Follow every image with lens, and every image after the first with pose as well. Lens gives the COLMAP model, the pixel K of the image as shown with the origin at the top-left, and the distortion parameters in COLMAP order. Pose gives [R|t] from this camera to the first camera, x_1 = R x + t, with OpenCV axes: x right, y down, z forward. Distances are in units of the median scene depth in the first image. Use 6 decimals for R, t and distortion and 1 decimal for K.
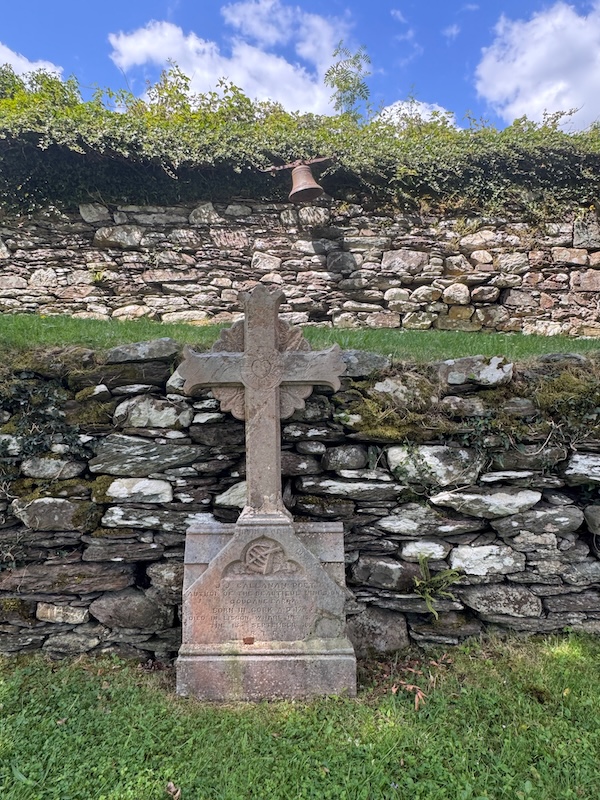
lens RADIAL K [[534.6, 0, 308.1], [0, 534.6, 400.3], [0, 0, 1]] dist [-0.002277, 0.000199]
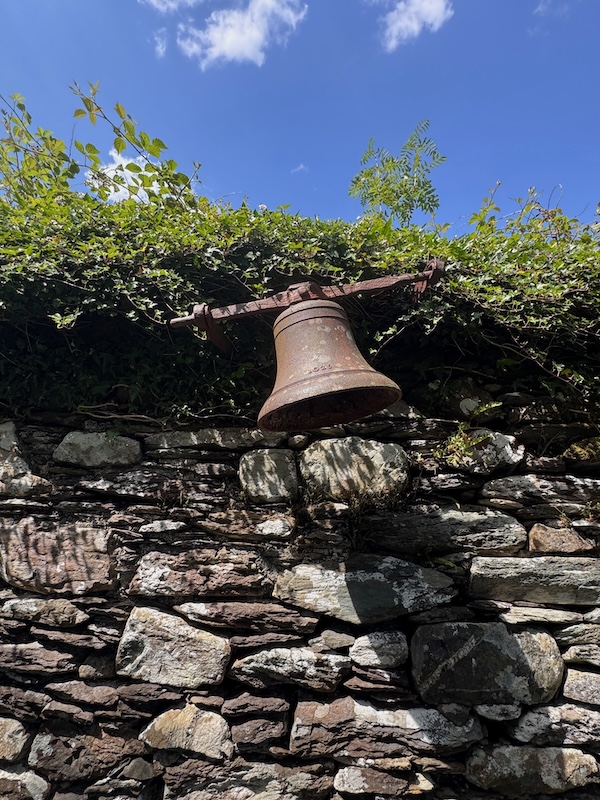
lens RADIAL K [[396.2, 0, 295.9], [0, 396.2, 400.0], [0, 0, 1]] dist [0.003182, 0.000418]
pose [[0.999645, -0.000804, -0.026647, -0.013390], [-0.005930, 0.967796, -0.251667, -0.329072], [0.025991, 0.251736, 0.967447, 0.787575]]
